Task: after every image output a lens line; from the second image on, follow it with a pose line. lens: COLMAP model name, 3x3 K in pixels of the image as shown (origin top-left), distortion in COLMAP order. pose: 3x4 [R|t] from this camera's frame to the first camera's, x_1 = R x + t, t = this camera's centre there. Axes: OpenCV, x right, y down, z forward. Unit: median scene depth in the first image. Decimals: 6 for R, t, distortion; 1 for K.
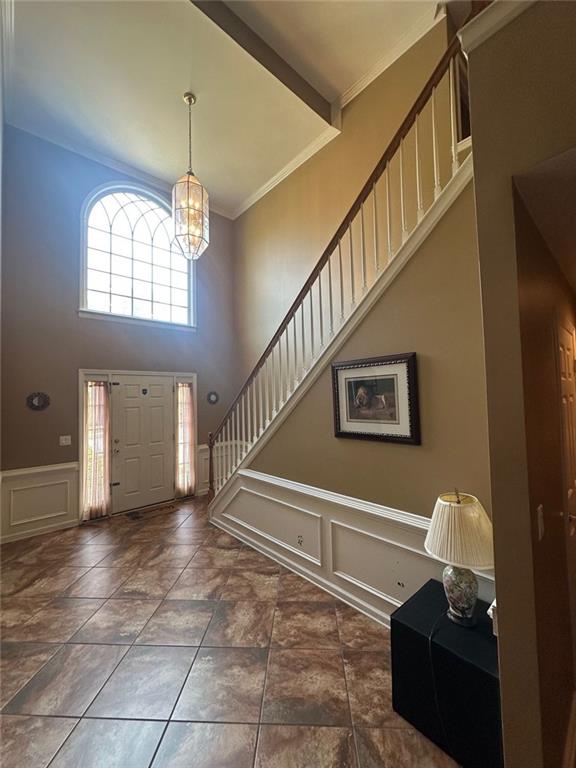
lens RADIAL K [[305.8, 0, 287.3], [0, 305.8, 386.3], [0, 0, 1]] dist [-0.007476, 0.000860]
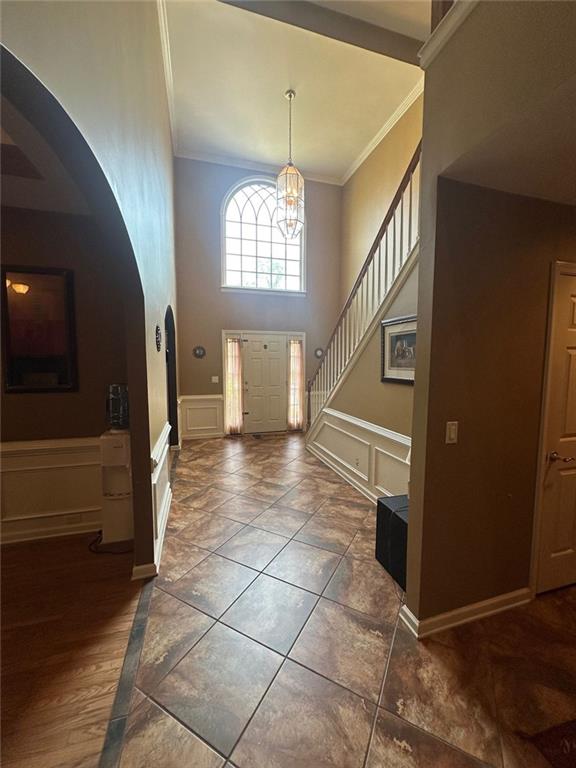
lens RADIAL K [[305.8, 0, 288.5], [0, 305.8, 390.1], [0, 0, 1]] dist [-0.007476, 0.000860]
pose [[0.902385, 0.069444, -0.425300, 0.246543], [-0.009791, 0.989979, 0.140873, 0.020151], [0.430821, -0.122957, 0.894022, -0.191646]]
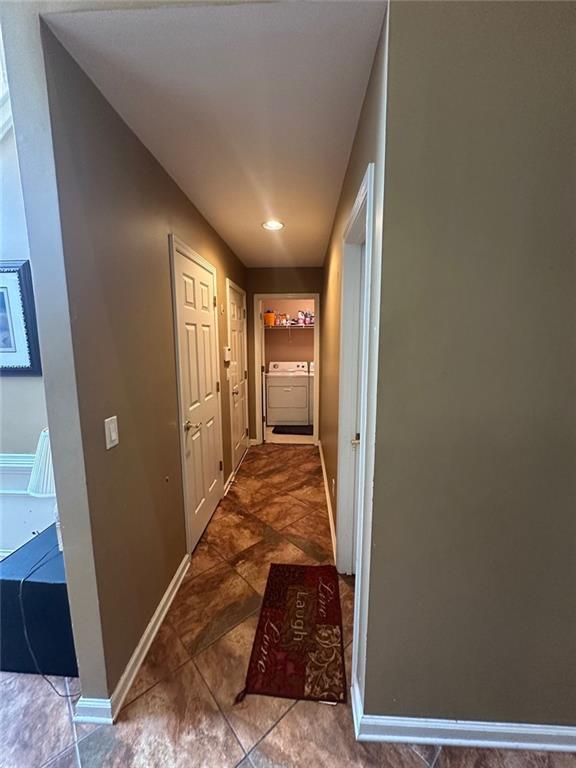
lens RADIAL K [[305.8, 0, 289.4], [0, 305.8, 381.7], [0, 0, 1]] dist [-0.007476, 0.000860]
pose [[0.702468, -0.077316, 0.707503, 0.180325], [-0.041692, 0.987905, 0.149353, 0.031177], [-0.710493, -0.134413, 0.690748, -0.049560]]
